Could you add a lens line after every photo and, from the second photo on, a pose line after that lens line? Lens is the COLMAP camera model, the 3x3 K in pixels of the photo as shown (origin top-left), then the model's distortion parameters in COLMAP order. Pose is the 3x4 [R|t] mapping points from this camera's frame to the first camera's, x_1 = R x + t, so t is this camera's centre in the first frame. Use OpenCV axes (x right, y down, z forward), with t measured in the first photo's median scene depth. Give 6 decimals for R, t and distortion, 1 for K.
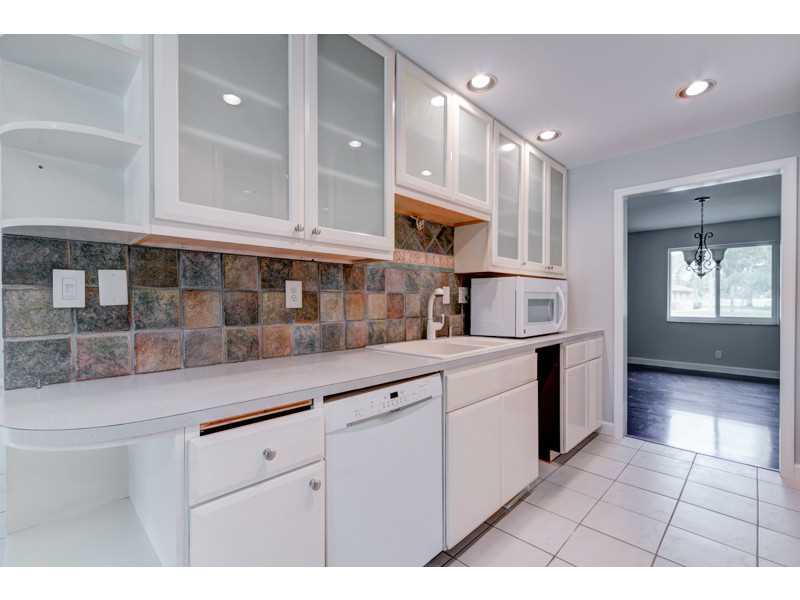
lens RADIAL K [[366.6, 0, 396.7], [0, 366.6, 301.5], [0, 0, 1]] dist [0.000686, -0.000804]
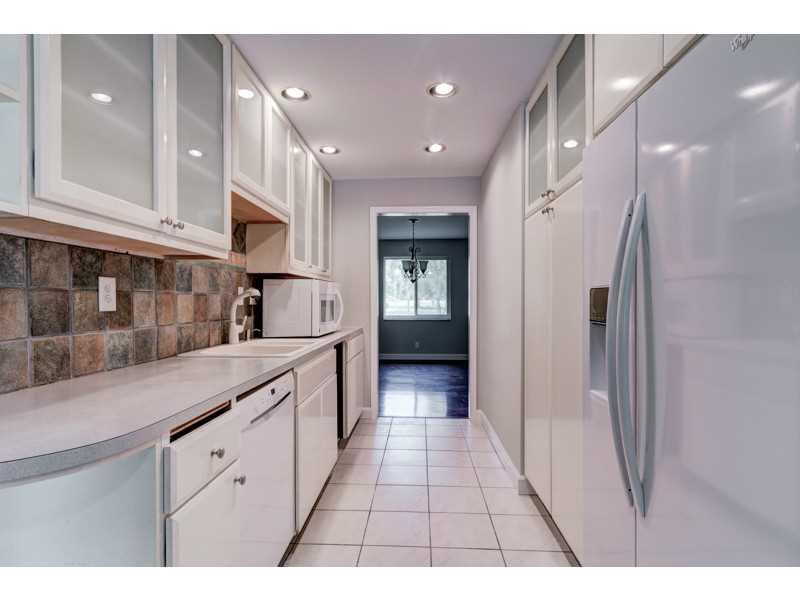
lens RADIAL K [[423.3, 0, 405.5], [0, 423.3, 301.2], [0, 0, 1]] dist [0.001324, 0.001098]
pose [[0.739309, 0.000897, 0.673366, -0.345206], [0.001493, 0.999994, -0.002972, -0.000732], [-0.673364, 0.003202, 0.739304, -0.100986]]
